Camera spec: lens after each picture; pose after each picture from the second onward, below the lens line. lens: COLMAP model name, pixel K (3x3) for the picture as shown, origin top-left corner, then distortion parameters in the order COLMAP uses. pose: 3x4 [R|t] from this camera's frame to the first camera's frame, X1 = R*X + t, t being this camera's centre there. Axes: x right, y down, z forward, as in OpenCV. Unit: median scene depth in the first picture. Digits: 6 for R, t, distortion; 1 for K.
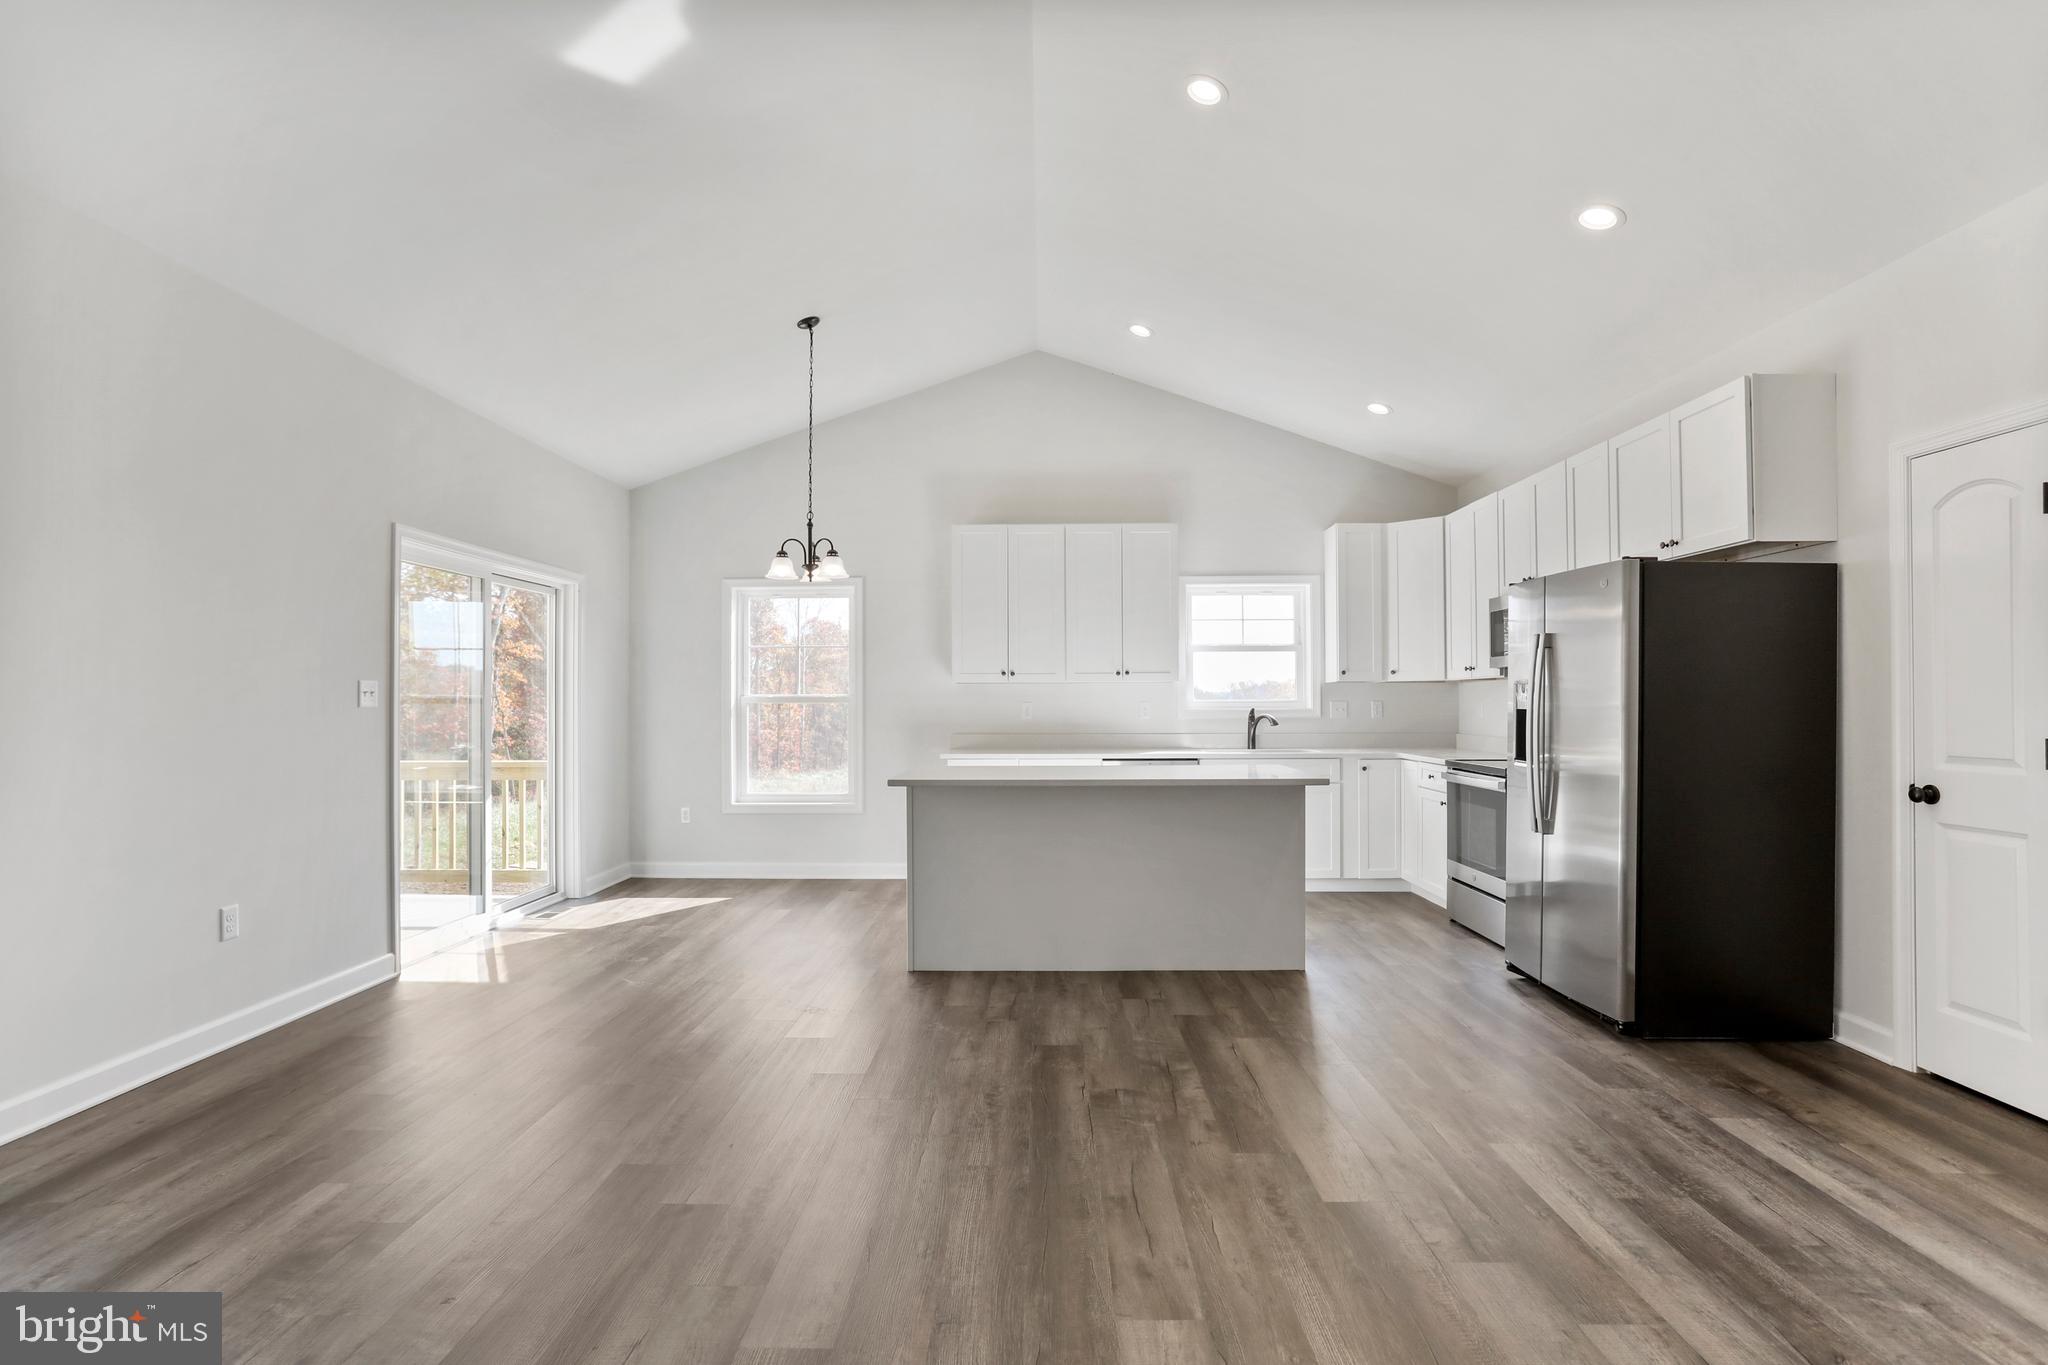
lens RADIAL K [[1018.9, 0, 1030.9], [0, 1018.9, 689.5], [0, 0, 1]] dist [-0.054938, 0.033286]
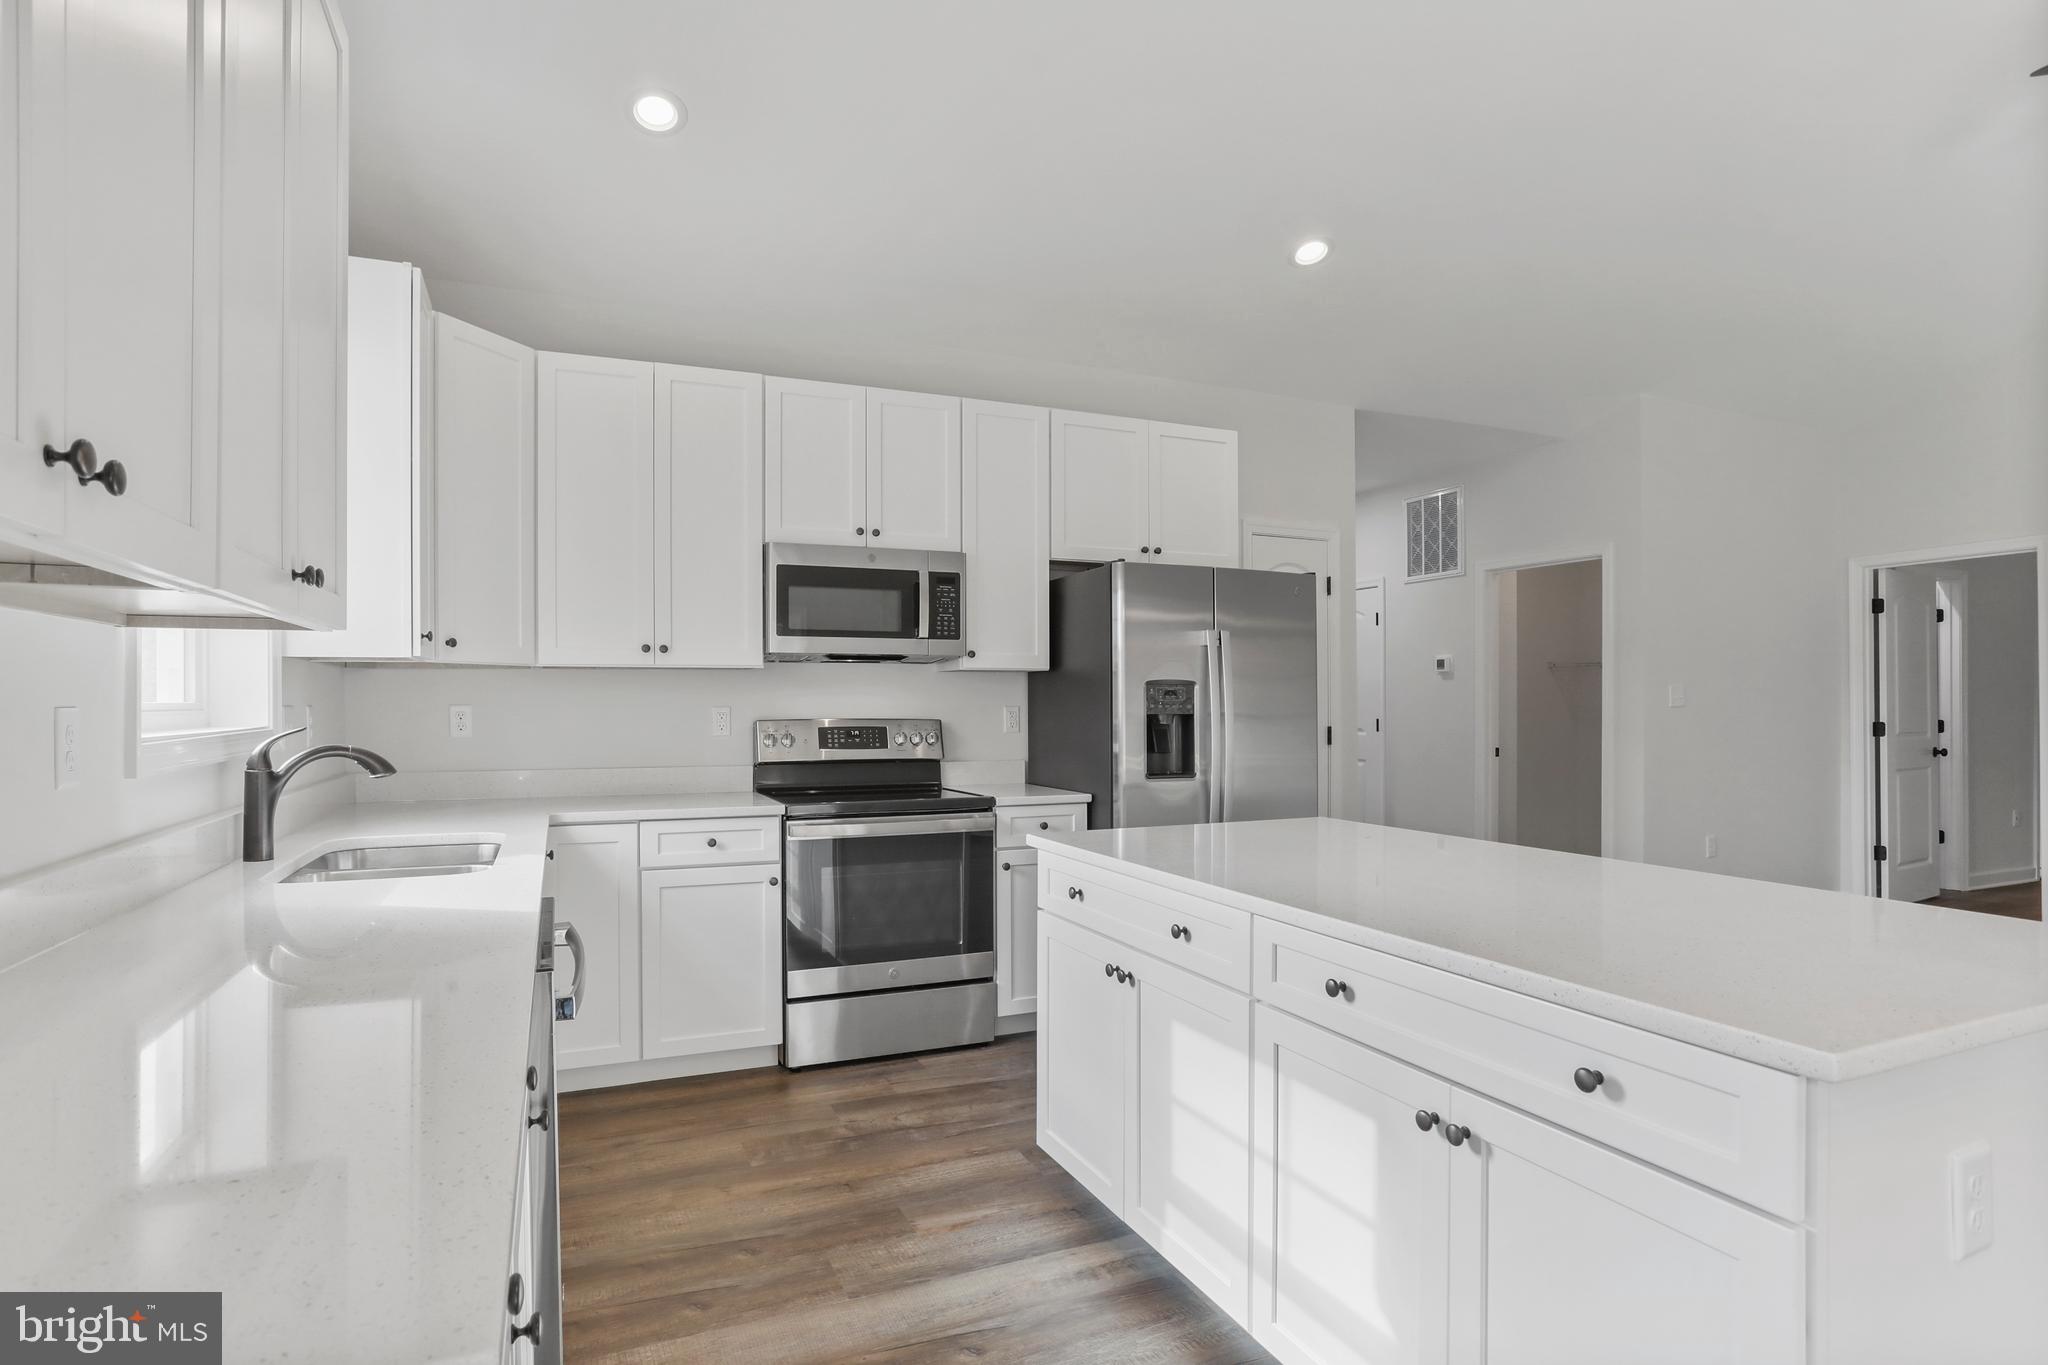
lens RADIAL K [[1055.6, 0, 1010.3], [0, 1055.6, 706.5], [0, 0, 1]] dist [-0.062974, 0.035358]
pose [[-0.411371, -0.000012, 0.911468, -0.212184], [-0.008209, 0.999959, -0.003692, 0.014021], [-0.911431, -0.009001, -0.411354, 1.188221]]
